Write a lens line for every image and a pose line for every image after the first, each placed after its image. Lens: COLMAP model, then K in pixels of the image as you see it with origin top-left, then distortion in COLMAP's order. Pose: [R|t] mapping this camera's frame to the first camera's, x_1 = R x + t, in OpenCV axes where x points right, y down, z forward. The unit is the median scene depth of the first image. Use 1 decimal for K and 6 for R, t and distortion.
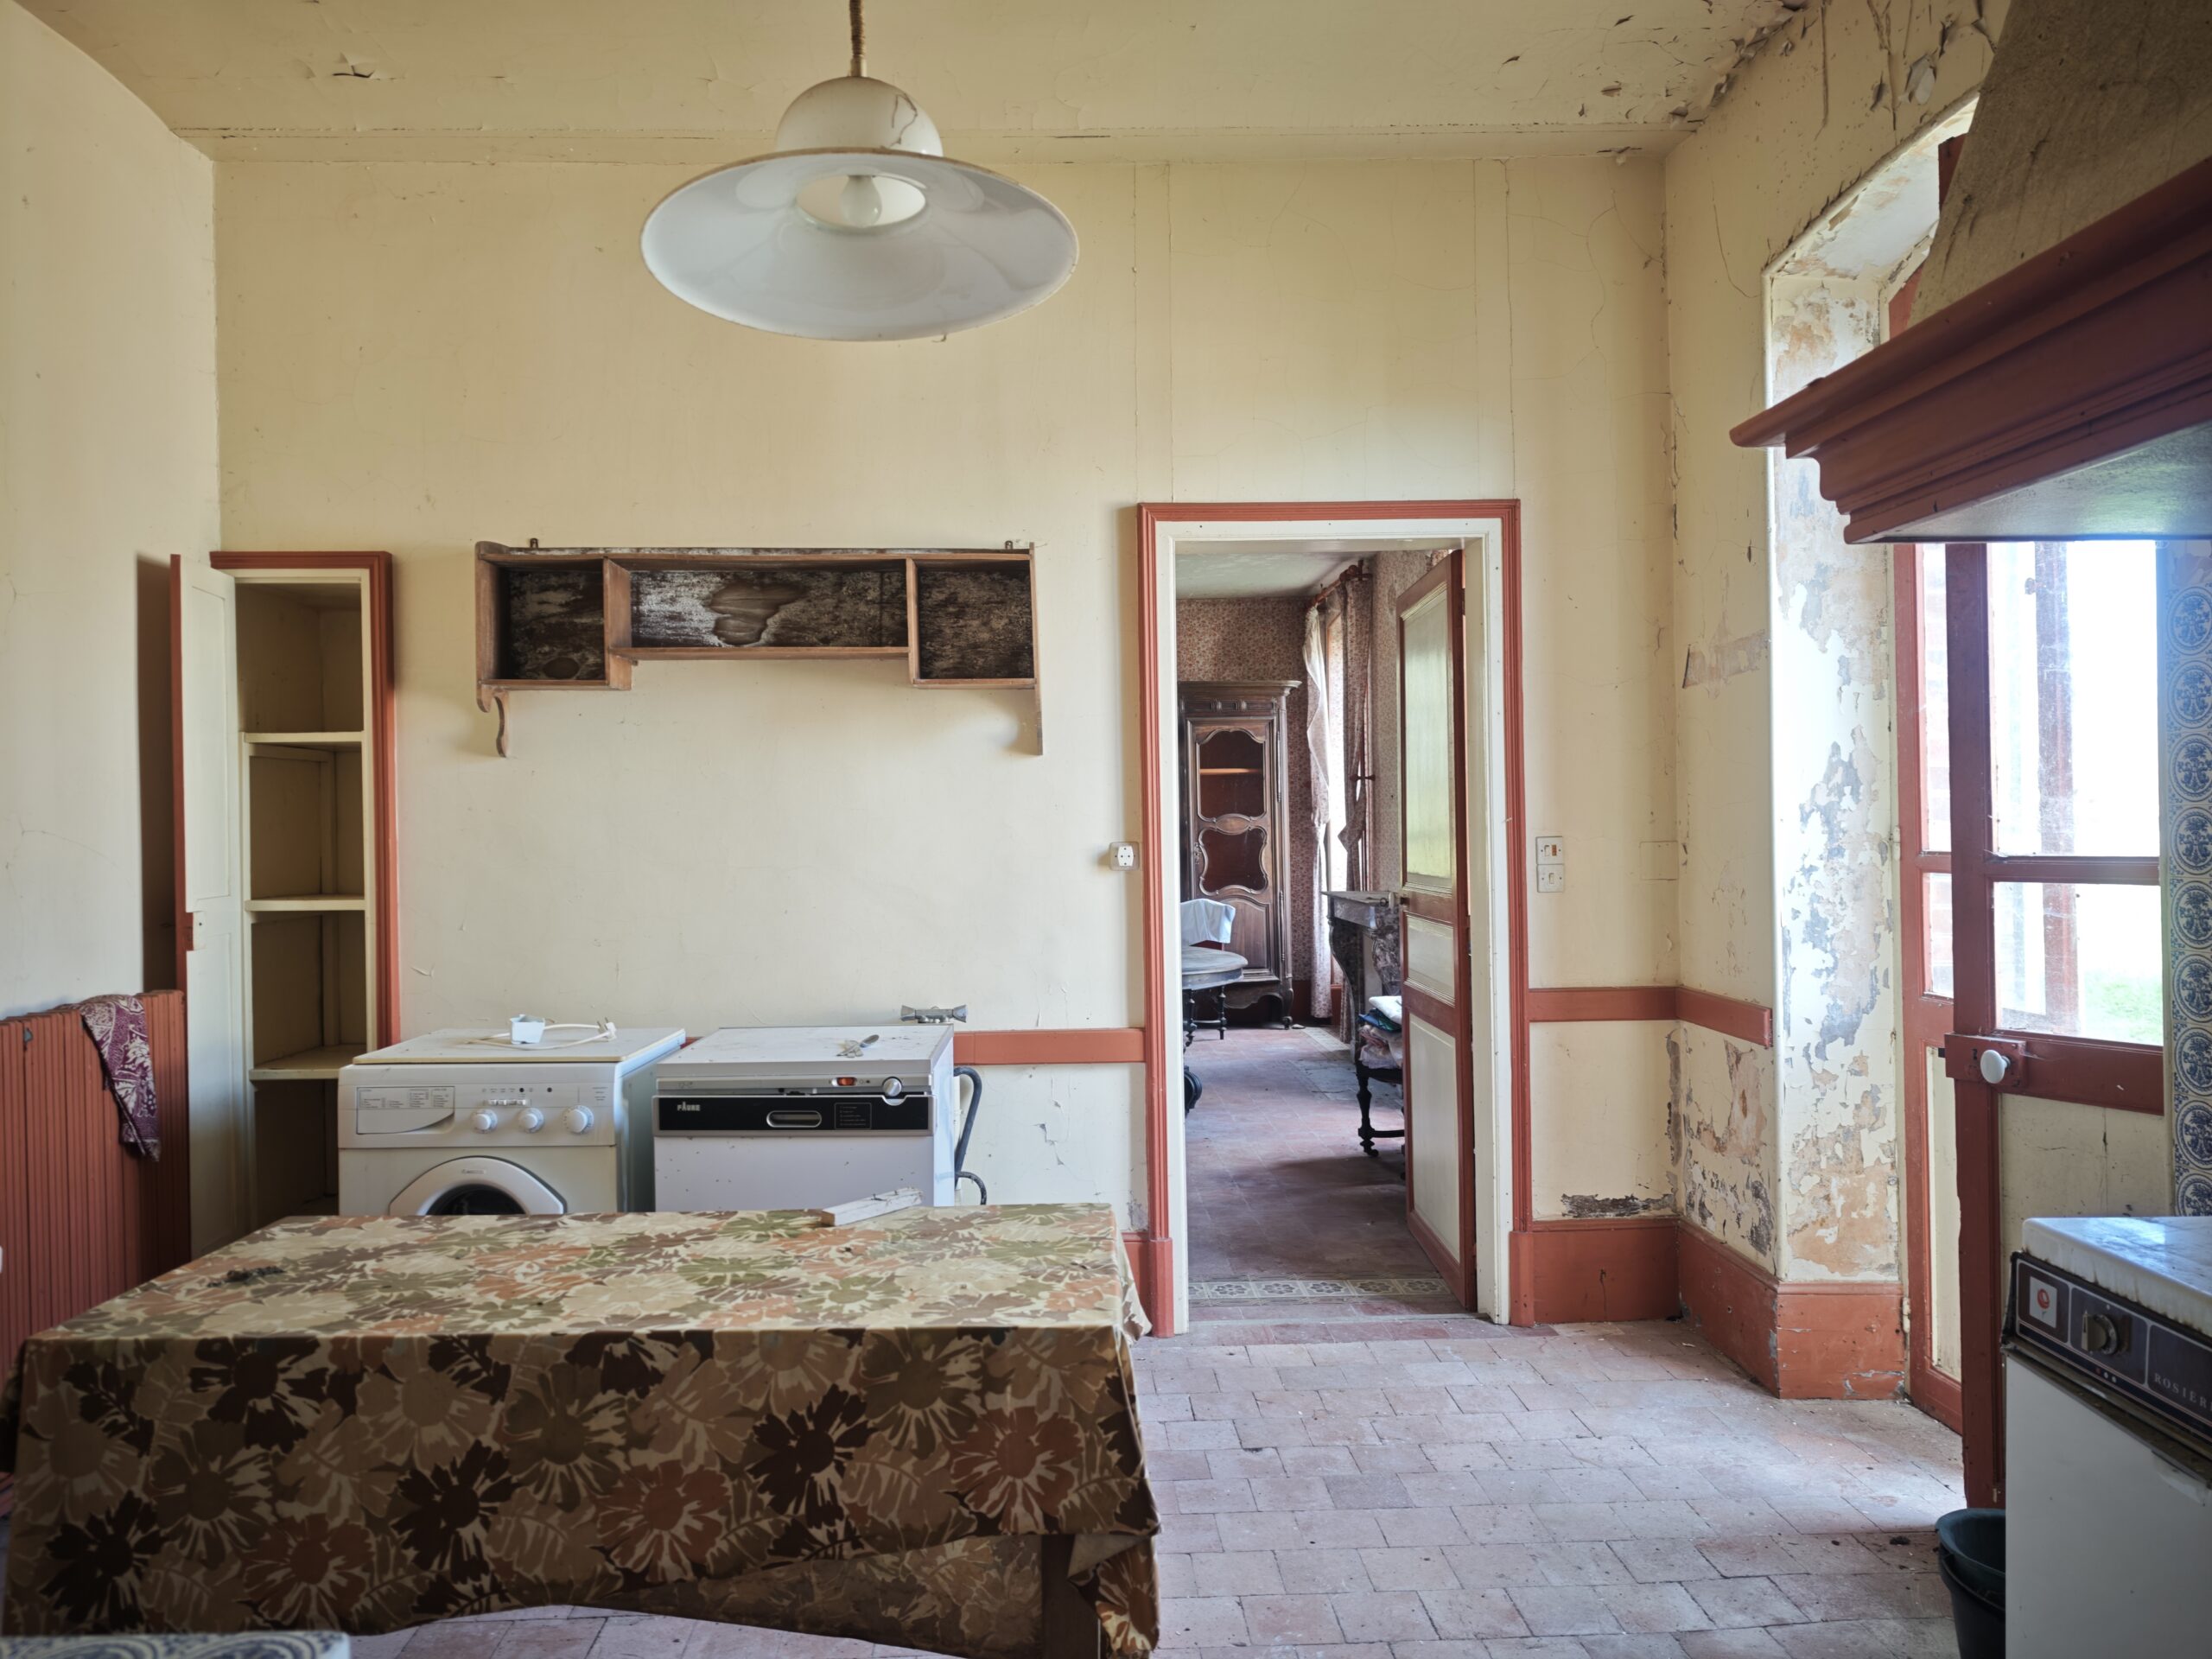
lens RADIAL K [[1488.6, 0, 1104.4], [0, 1488.6, 825.2], [0, 0, 1]] dist [-0.012518, -0.008428]
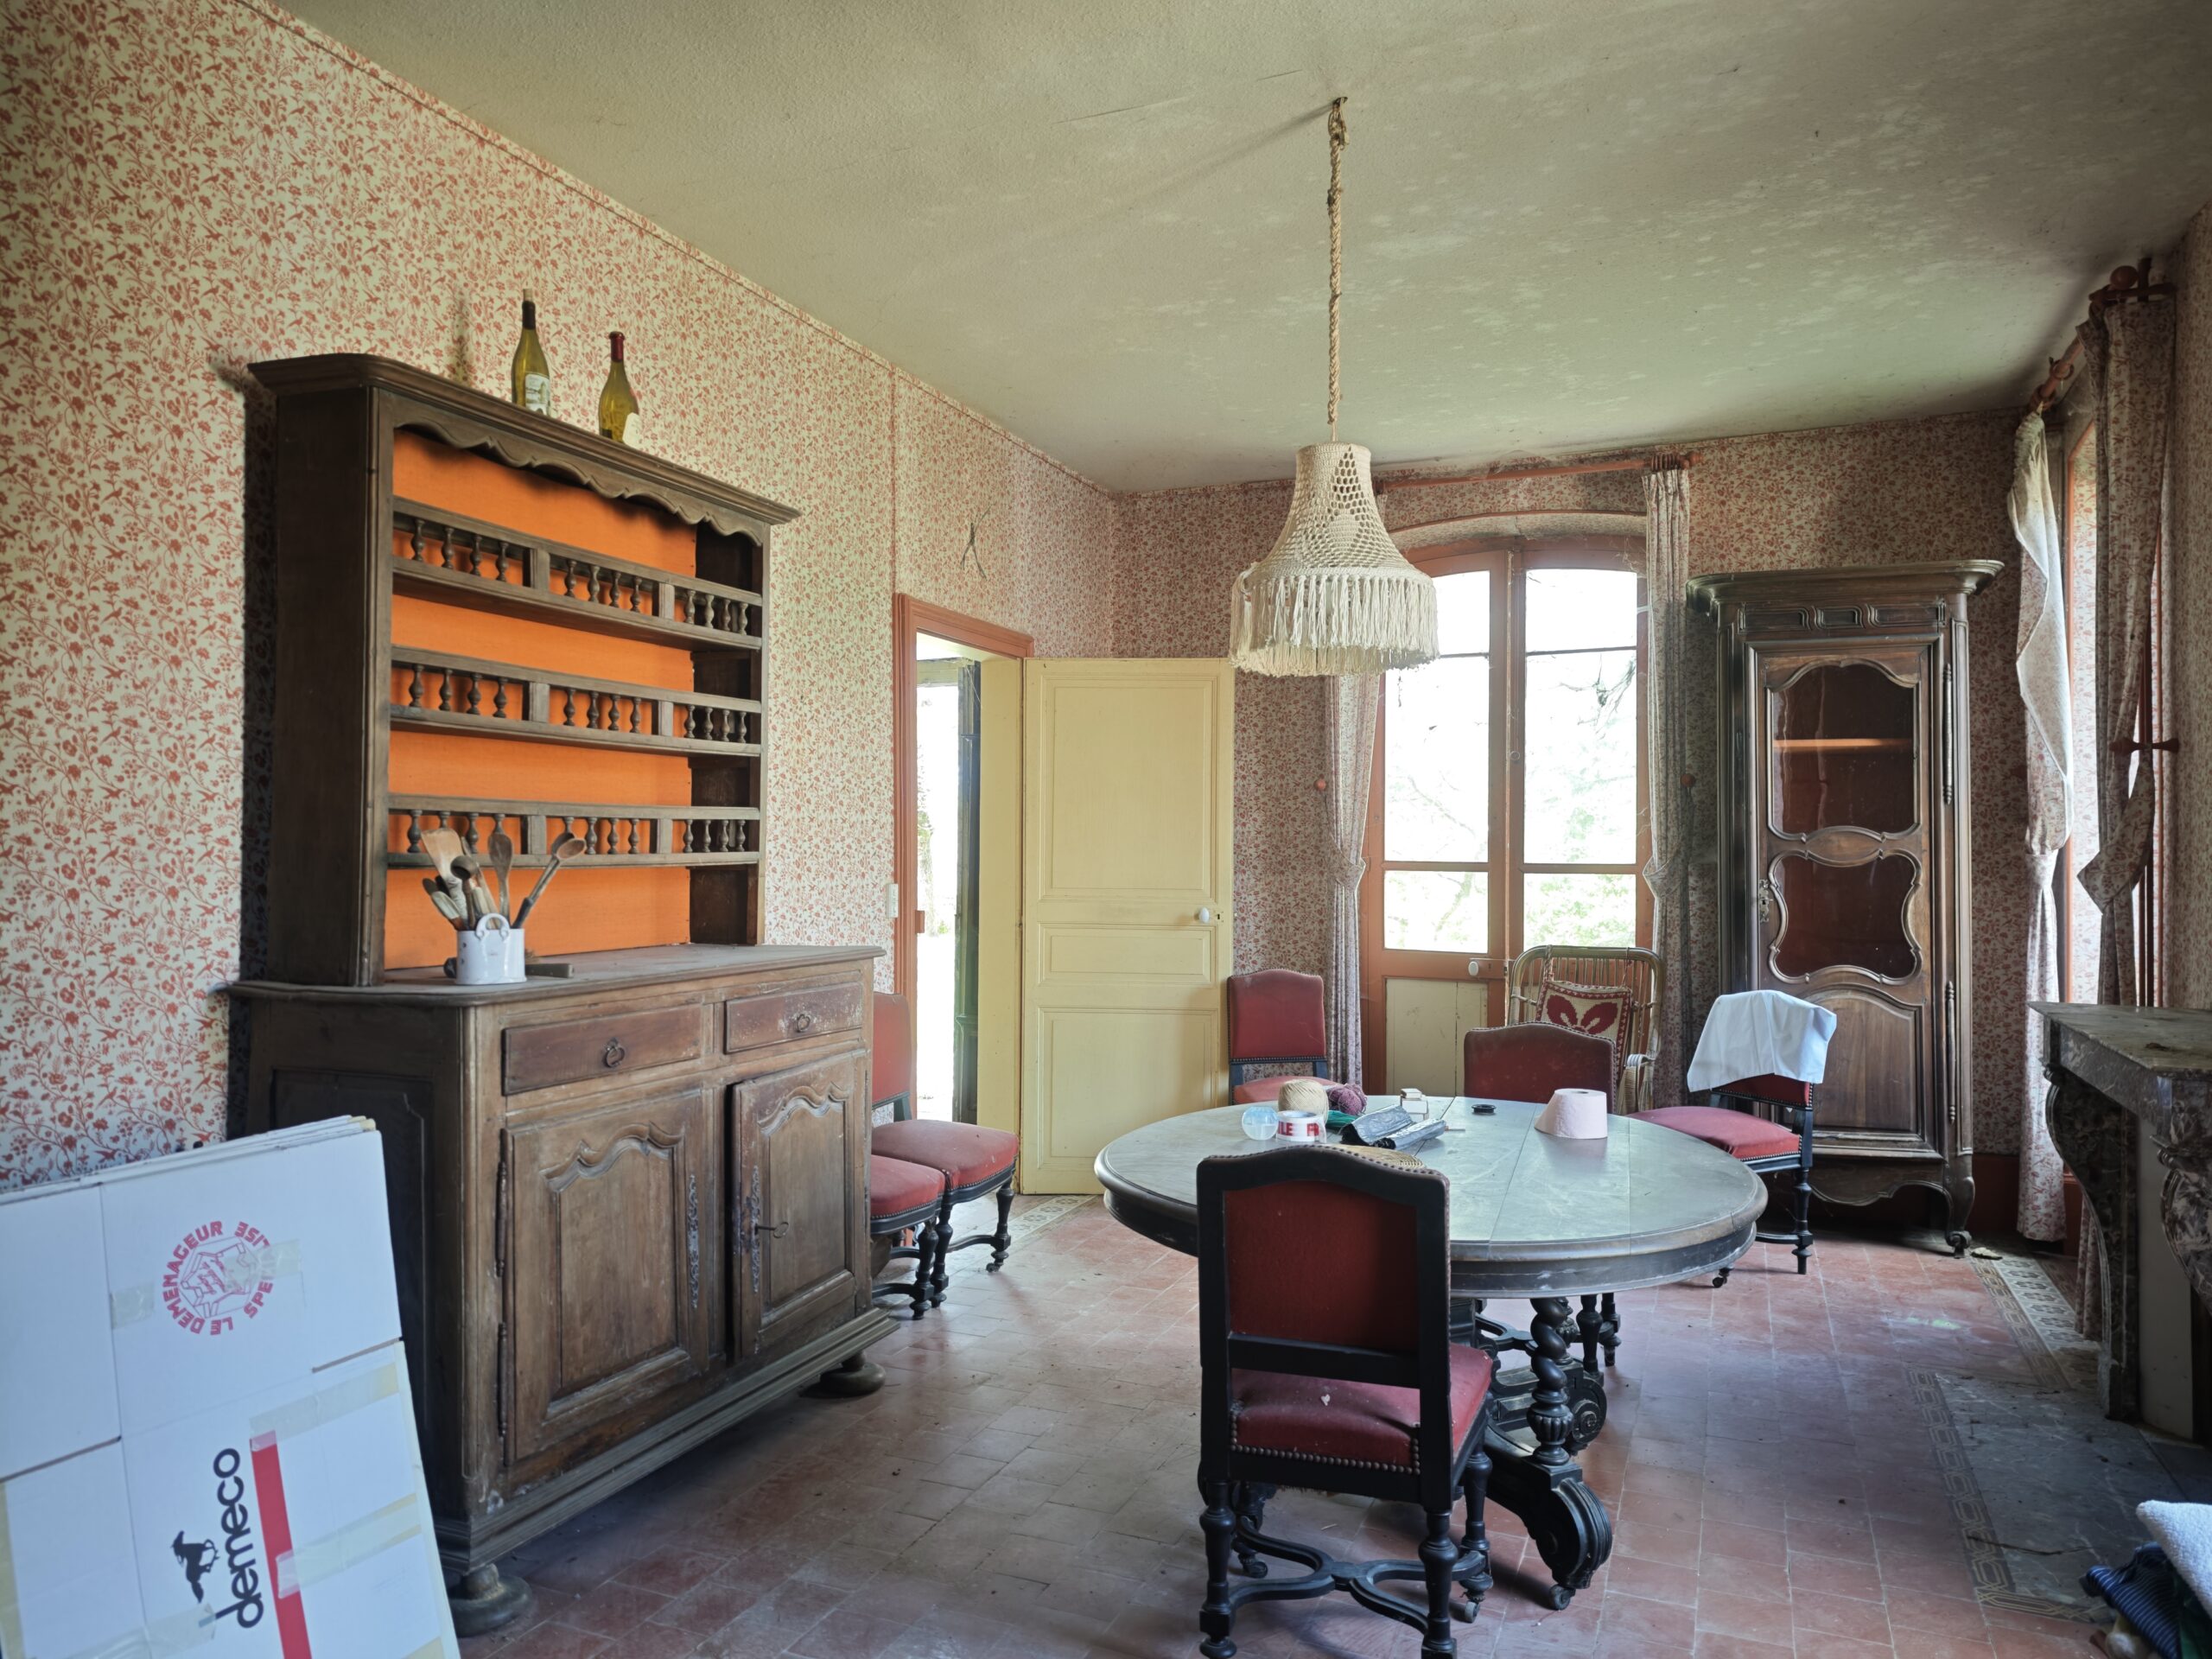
lens RADIAL K [[1488.6, 0, 1101.7], [0, 1488.6, 826.9], [0, 0, 1]] dist [-0.012518, -0.008428]
pose [[0.901898, 0.015699, -0.431665, 0.075682], [-0.019821, 0.999791, -0.005051, 0.000334], [0.431495, 0.013112, 0.902020, 0.426209]]
